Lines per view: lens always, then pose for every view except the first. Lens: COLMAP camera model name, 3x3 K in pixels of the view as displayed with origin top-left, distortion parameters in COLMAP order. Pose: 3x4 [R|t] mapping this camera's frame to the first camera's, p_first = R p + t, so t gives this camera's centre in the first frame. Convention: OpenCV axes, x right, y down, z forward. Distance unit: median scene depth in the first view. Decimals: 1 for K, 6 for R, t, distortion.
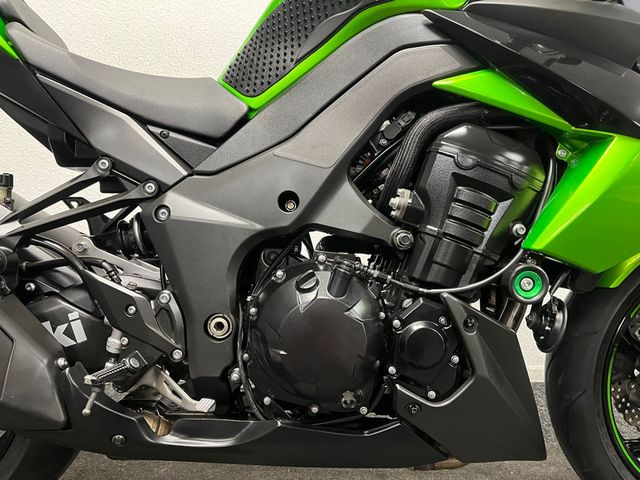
lens RADIAL K [[487.3, 0, 328.7], [0, 487.3, 251.4], [0, 0, 1]] dist [0.004137, -0.016327]
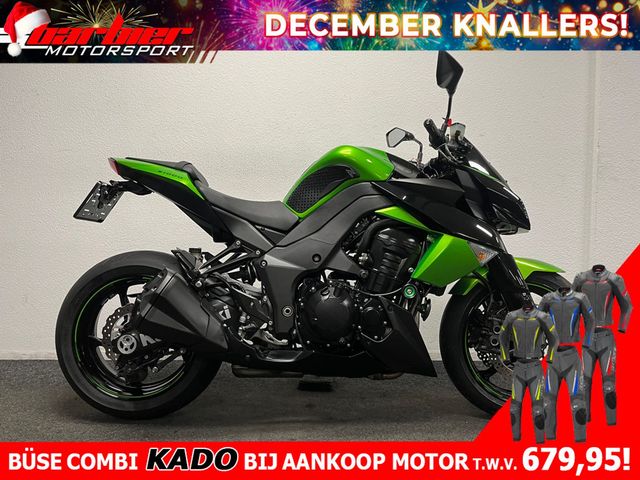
lens RADIAL K [[487.3, 0, 323.1], [0, 487.3, 240.1], [0, 0, 1]] dist [0.004137, -0.016327]
pose [[0.999860, -0.006248, -0.015502, -0.013170], [0.005029, 0.996984, -0.077442, -0.006494], [0.015939, 0.077353, 0.996876, -1.409335]]
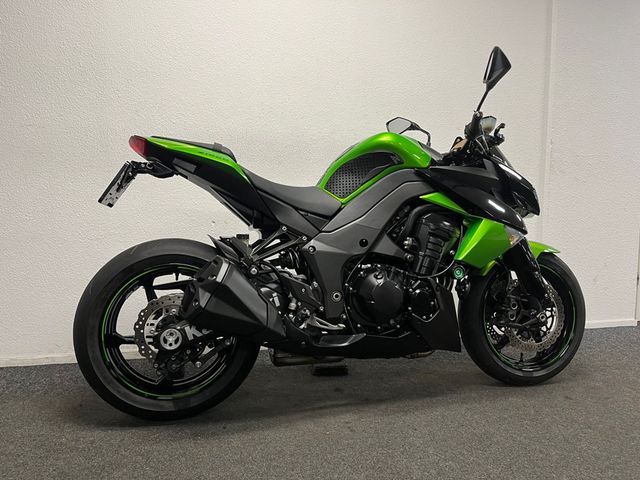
lens RADIAL K [[487.3, 0, 322.0], [0, 487.3, 239.8], [0, 0, 1]] dist [0.004137, -0.016327]
pose [[0.972704, -0.018522, 0.231307, -0.854479], [0.031723, 0.998065, -0.053482, 0.004235], [-0.229869, 0.059360, 0.971410, -1.328115]]
